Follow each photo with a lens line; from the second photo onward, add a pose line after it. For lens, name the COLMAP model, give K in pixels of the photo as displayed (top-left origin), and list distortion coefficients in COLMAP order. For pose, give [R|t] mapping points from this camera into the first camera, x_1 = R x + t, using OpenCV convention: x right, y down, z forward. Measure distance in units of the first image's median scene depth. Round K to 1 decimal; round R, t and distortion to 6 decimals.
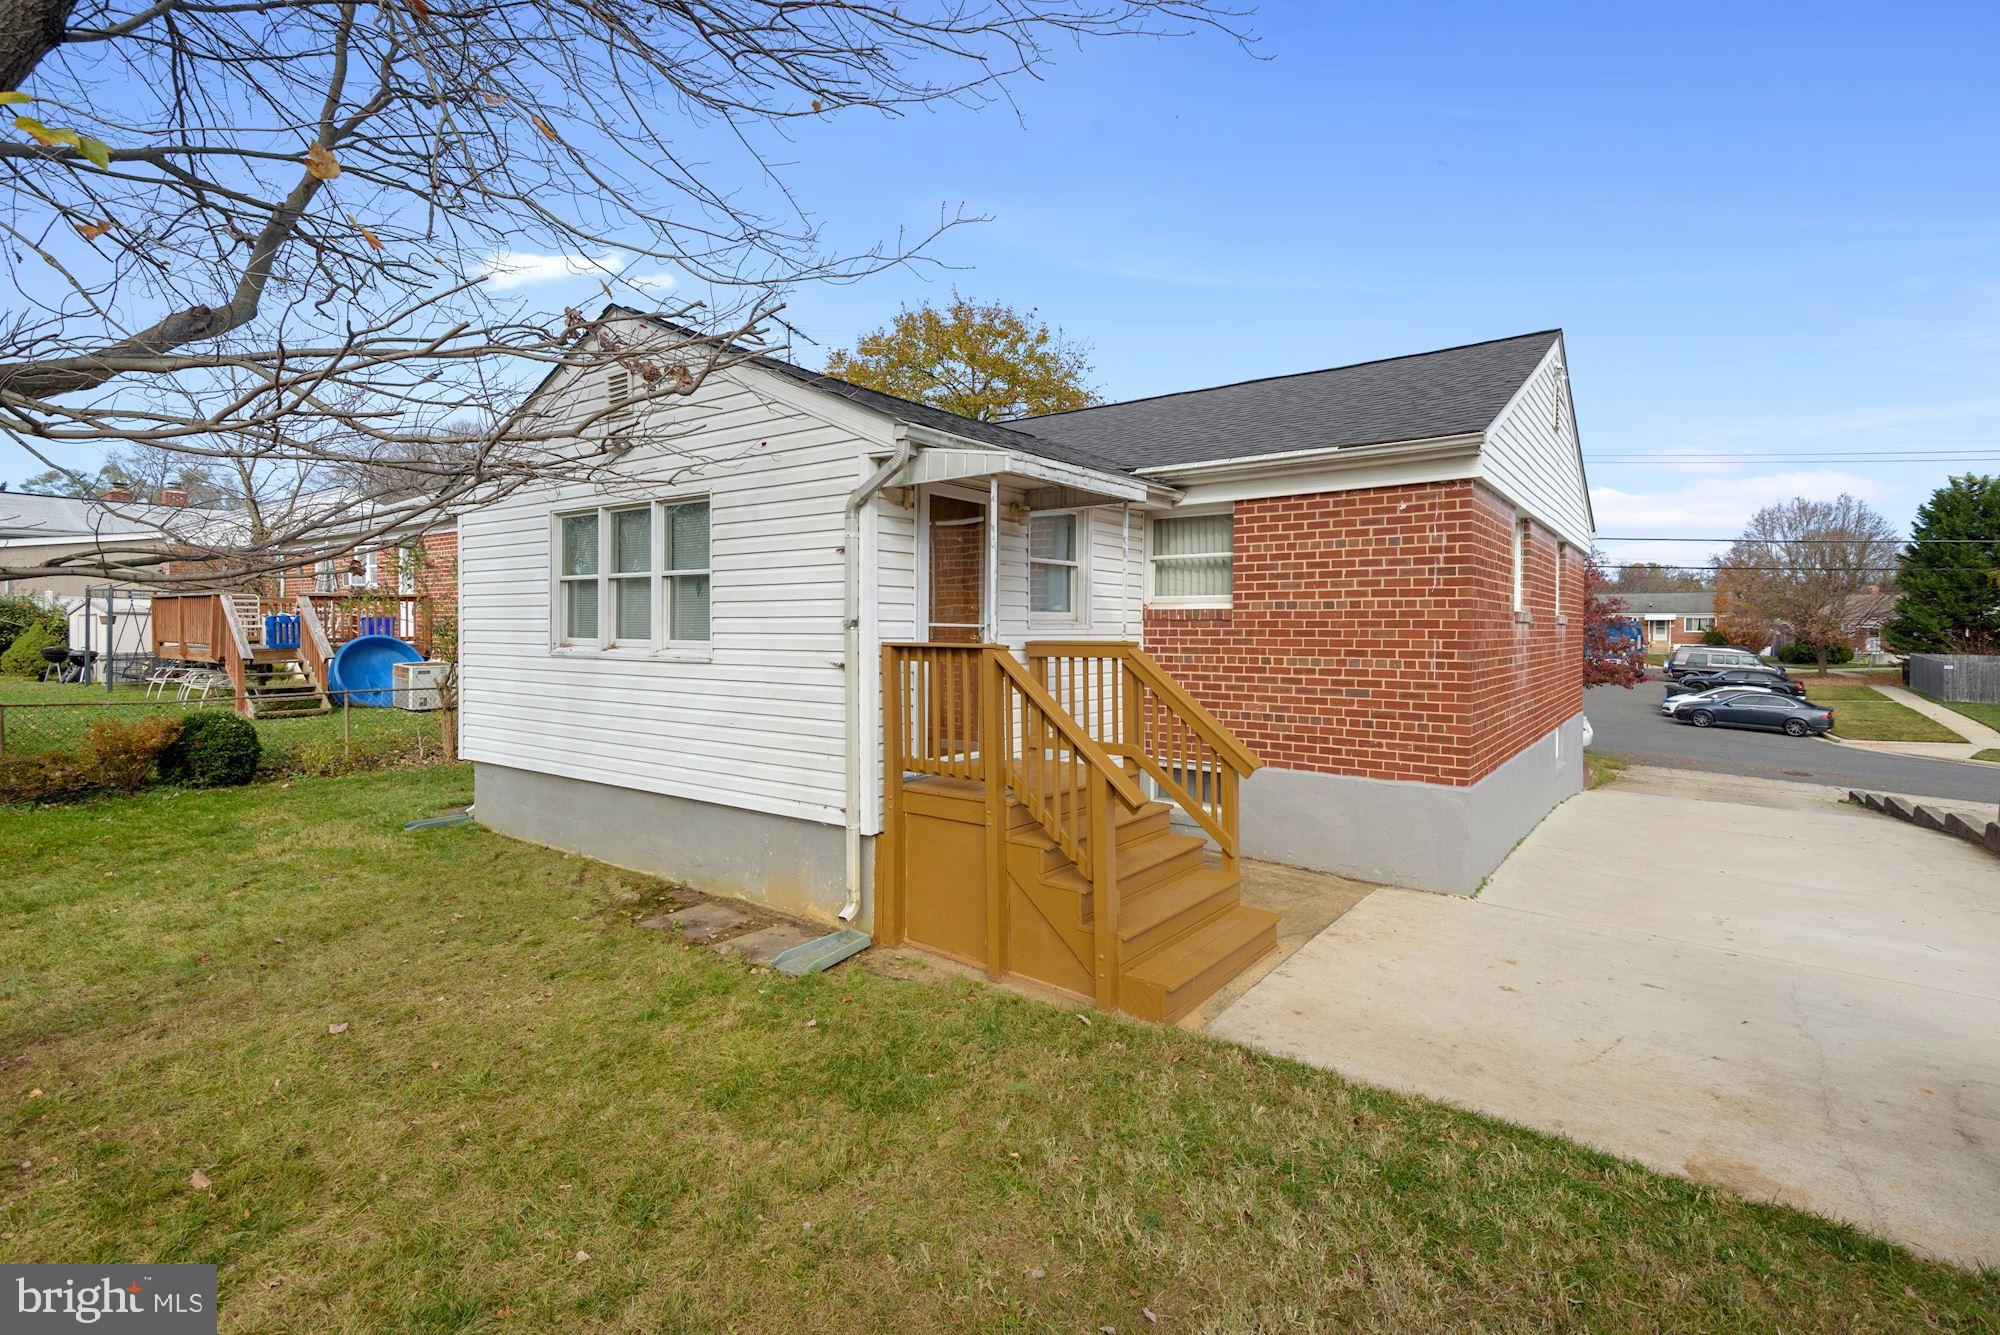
lens RADIAL K [[955.6, 0, 995.6], [0, 955.6, 634.8], [0, 0, 1]] dist [-0.001084, -0.000878]
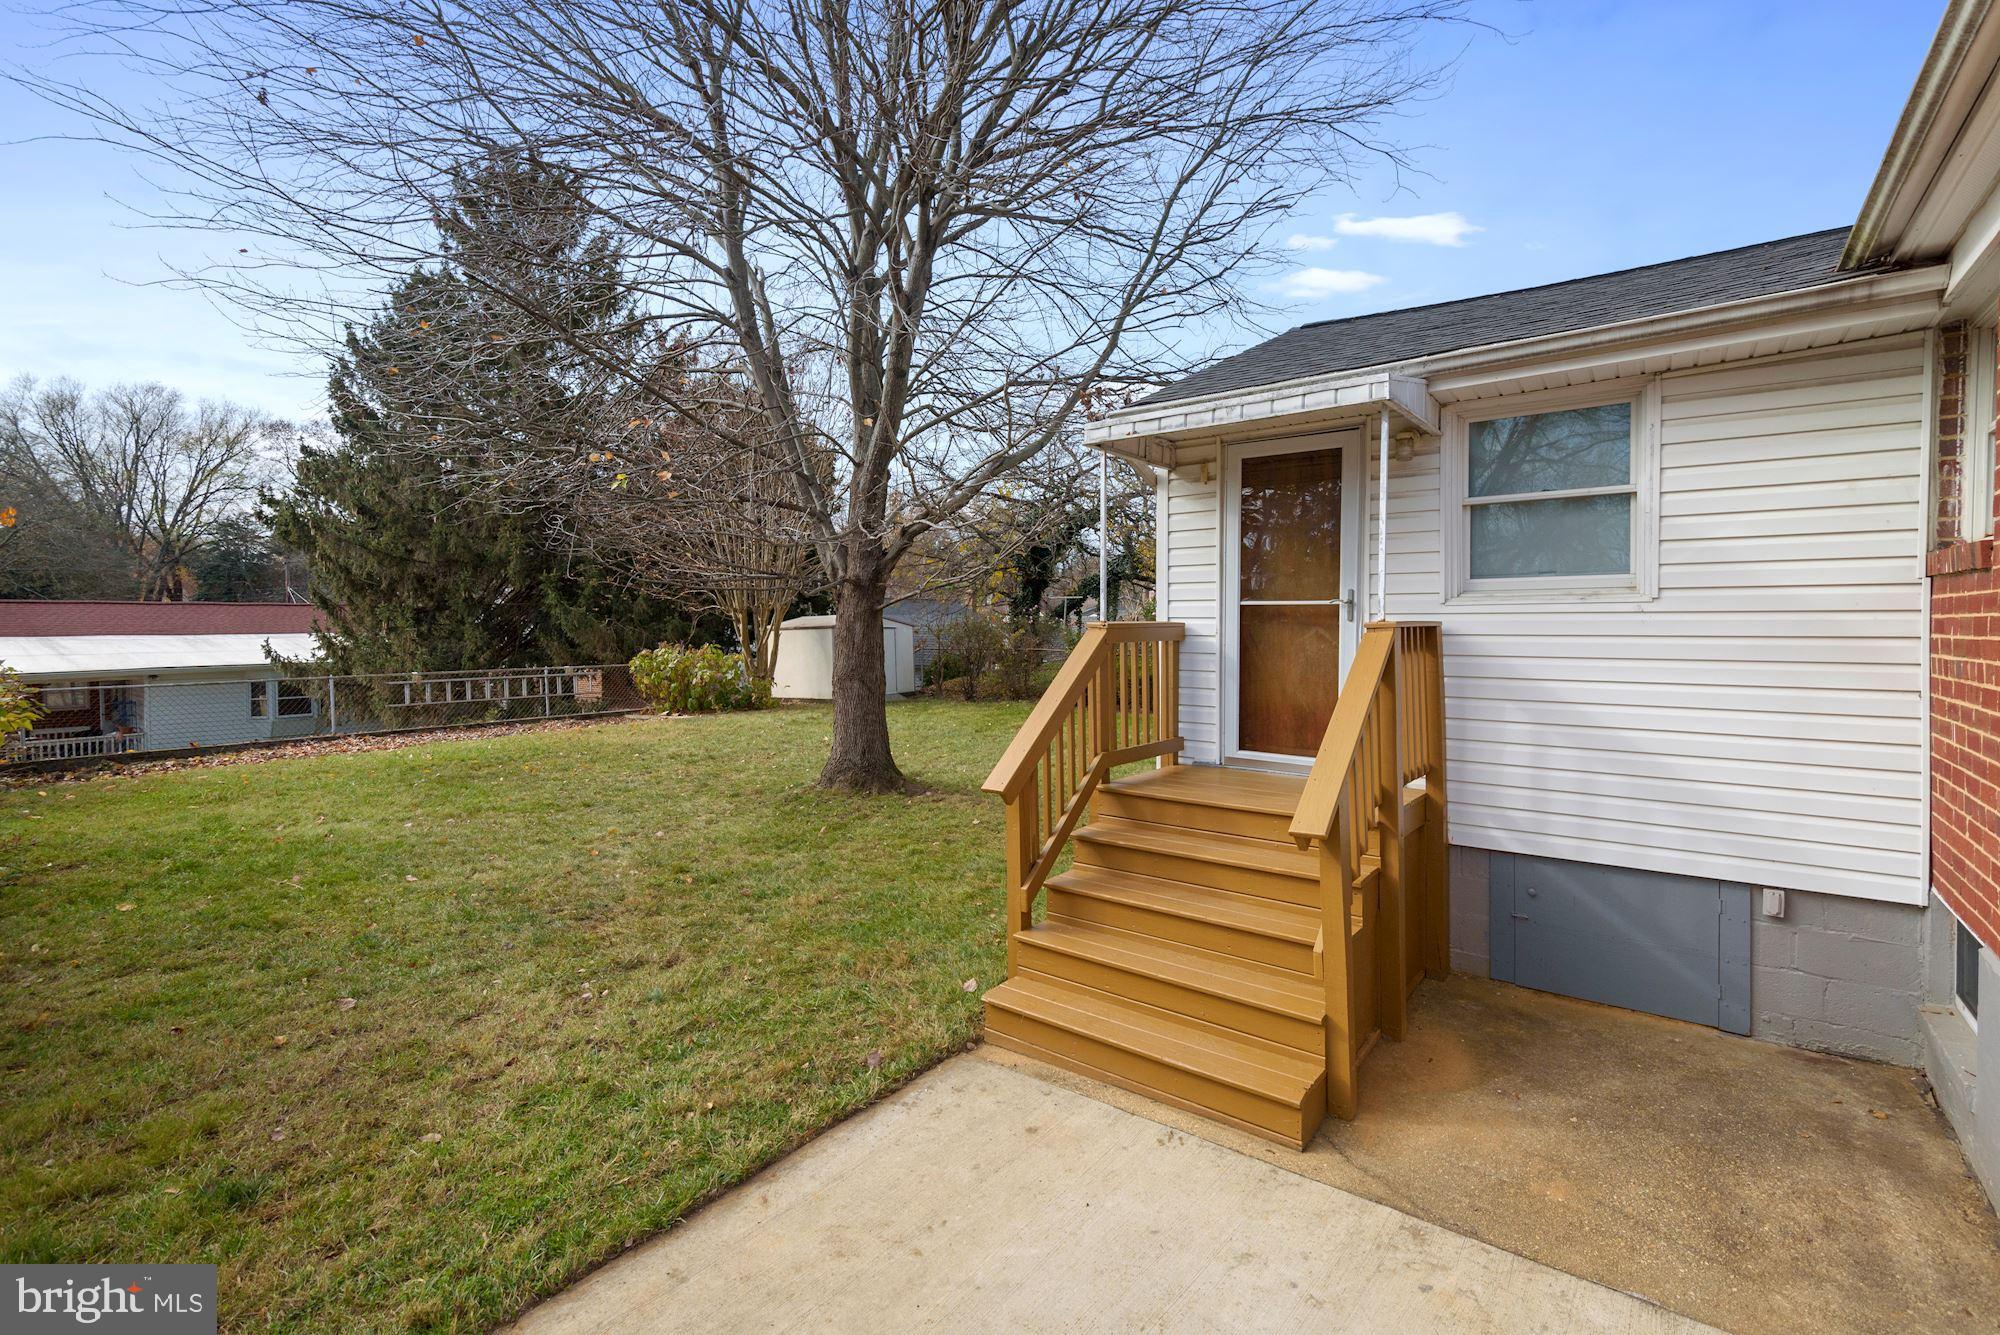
lens RADIAL K [[910.3, 0, 997.9], [0, 910.3, 629.1], [0, 0, 1]] dist [0.001144, 0.000088]
pose [[-0.029612, 0.013495, -0.999470, 0.902317], [-0.000400, 0.999909, 0.013513, 0.004670], [0.999561, 0.000800, -0.029604, 0.893588]]
